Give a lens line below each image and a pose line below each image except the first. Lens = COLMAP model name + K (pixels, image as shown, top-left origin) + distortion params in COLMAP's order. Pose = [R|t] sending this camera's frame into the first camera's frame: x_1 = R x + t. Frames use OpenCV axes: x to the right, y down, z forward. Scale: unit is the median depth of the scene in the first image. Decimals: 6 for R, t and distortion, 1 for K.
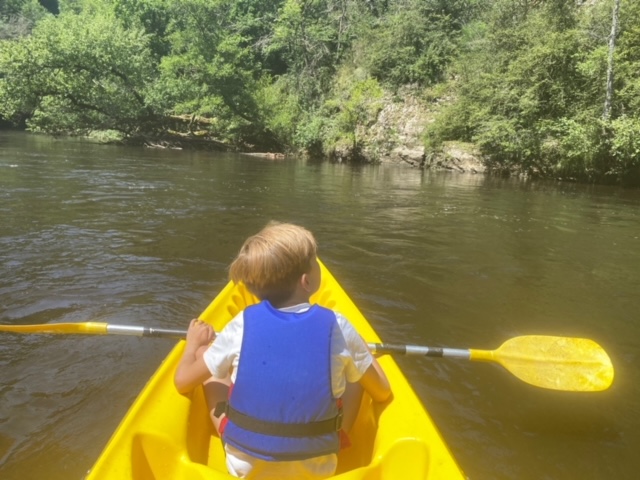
lens RADIAL K [[487.9, 0, 320.0], [0, 487.9, 240.0], [0, 0, 1]] dist [0.004543, -0.005842]
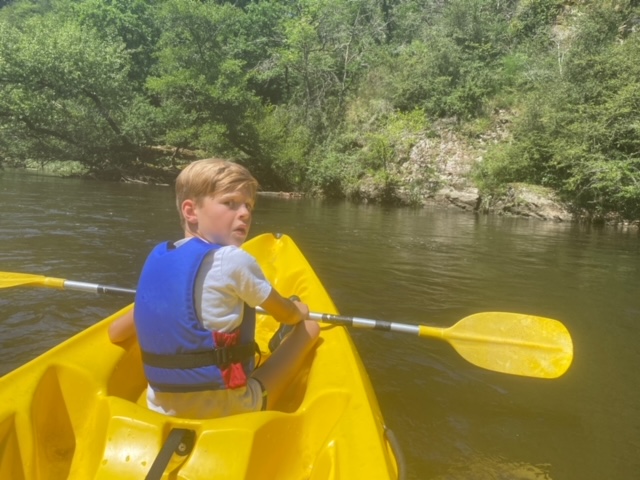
lens RADIAL K [[476.8, 0, 320.0], [0, 476.8, 240.0], [0, 0, 1]] dist [0.004328, -0.003405]
pose [[0.990845, 0.002320, 0.134984, -0.155836], [0.007238, 0.997502, -0.070271, -0.038532], [-0.134809, 0.070604, 0.988353, 0.187943]]
